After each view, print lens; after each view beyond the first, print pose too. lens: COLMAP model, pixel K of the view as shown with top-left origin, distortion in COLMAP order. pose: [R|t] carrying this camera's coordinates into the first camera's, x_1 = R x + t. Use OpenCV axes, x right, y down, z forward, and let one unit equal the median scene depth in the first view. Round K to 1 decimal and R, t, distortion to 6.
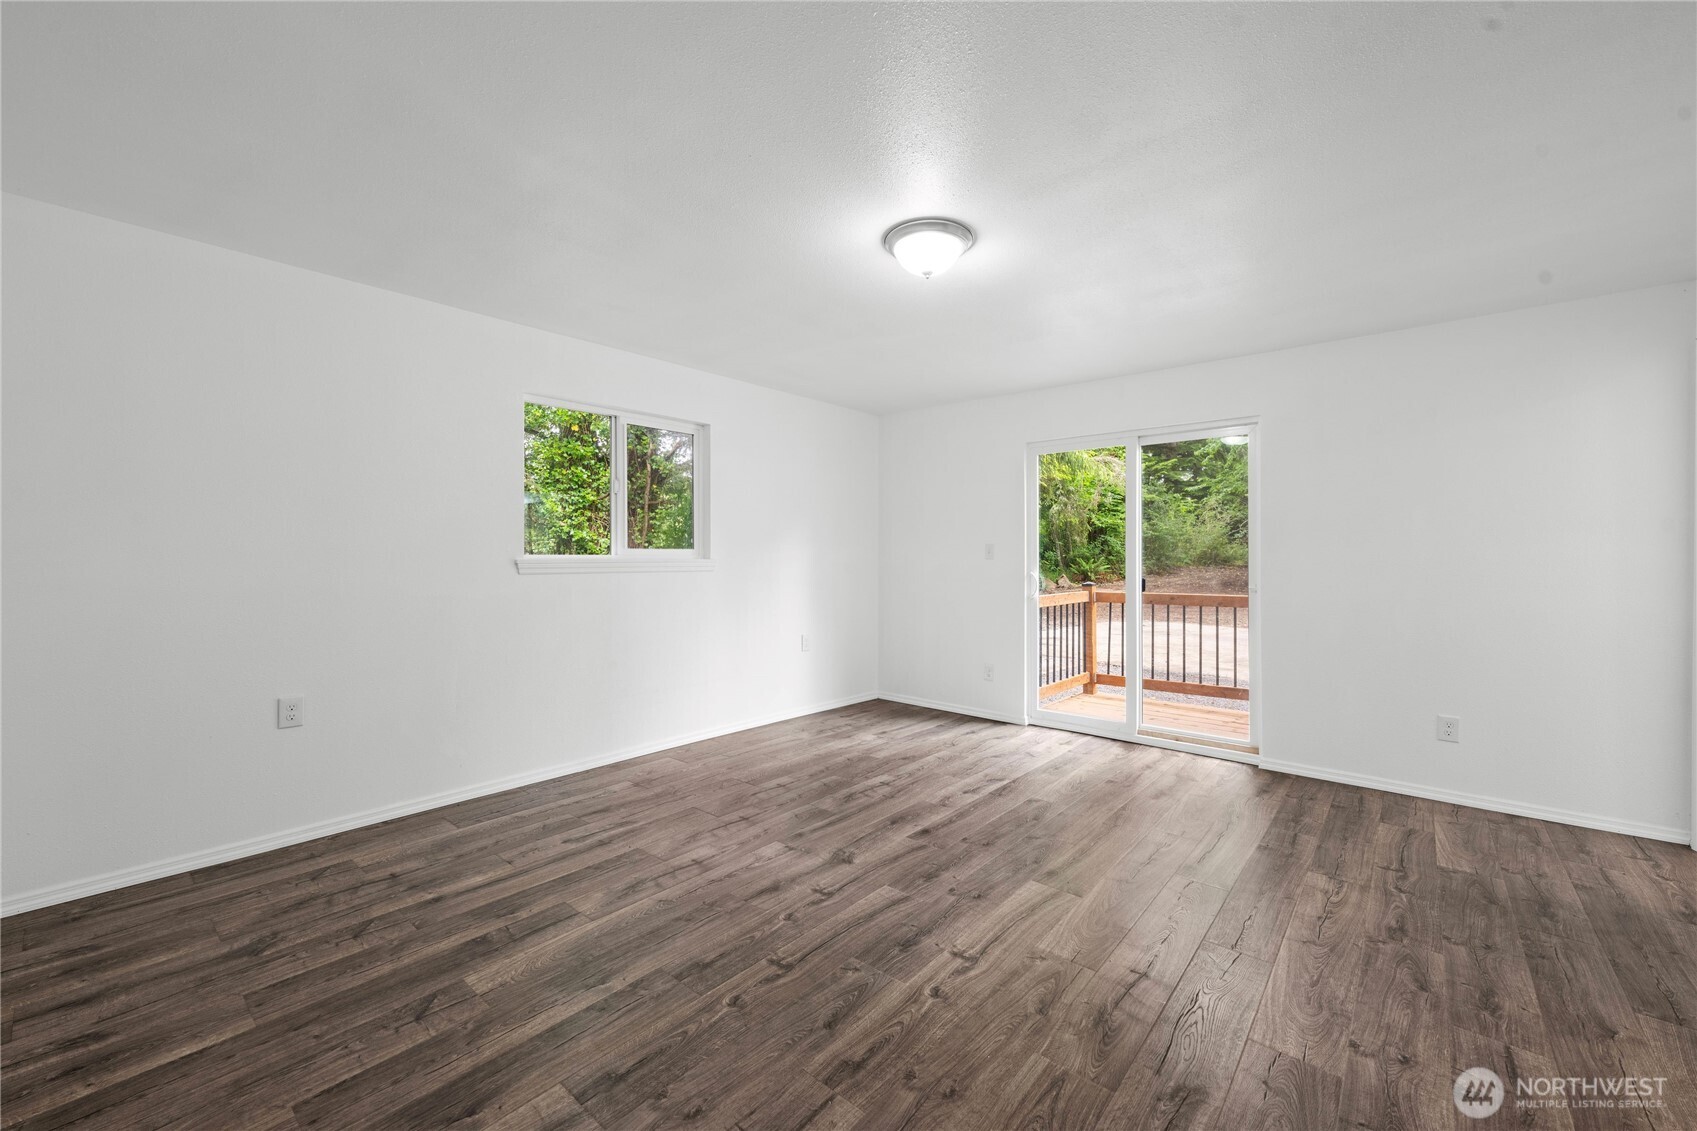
lens RADIAL K [[654.5, 0, 851.6], [0, 654.5, 553.3], [0, 0, 1]] dist [-0.000359, 0.000043]
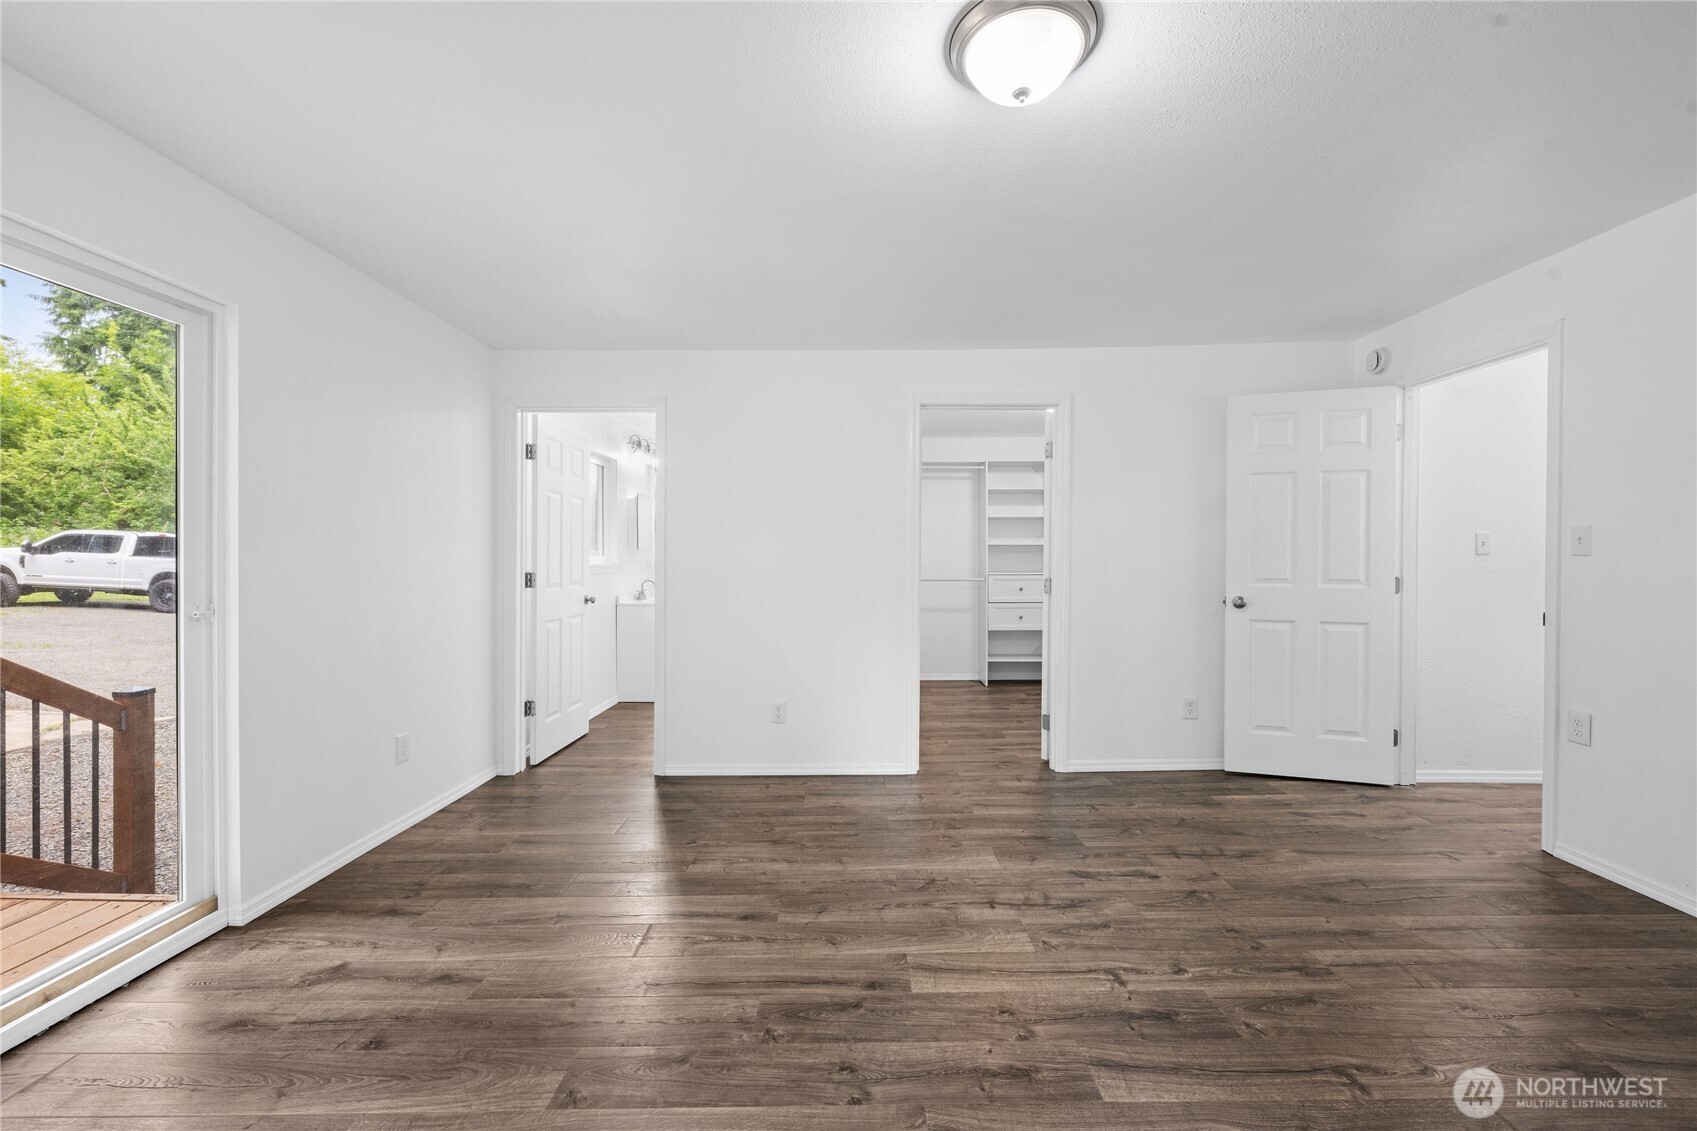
lens RADIAL K [[736.3, 0, 848.5], [0, 736.3, 565.5], [0, 0, 1]] dist [0.001529, 0.000527]
pose [[-0.669757, -0.008766, 0.742528, -0.328482], [-0.008235, 0.999957, 0.004378, 0.030139], [-0.742534, -0.003183, -0.669800, 1.889122]]
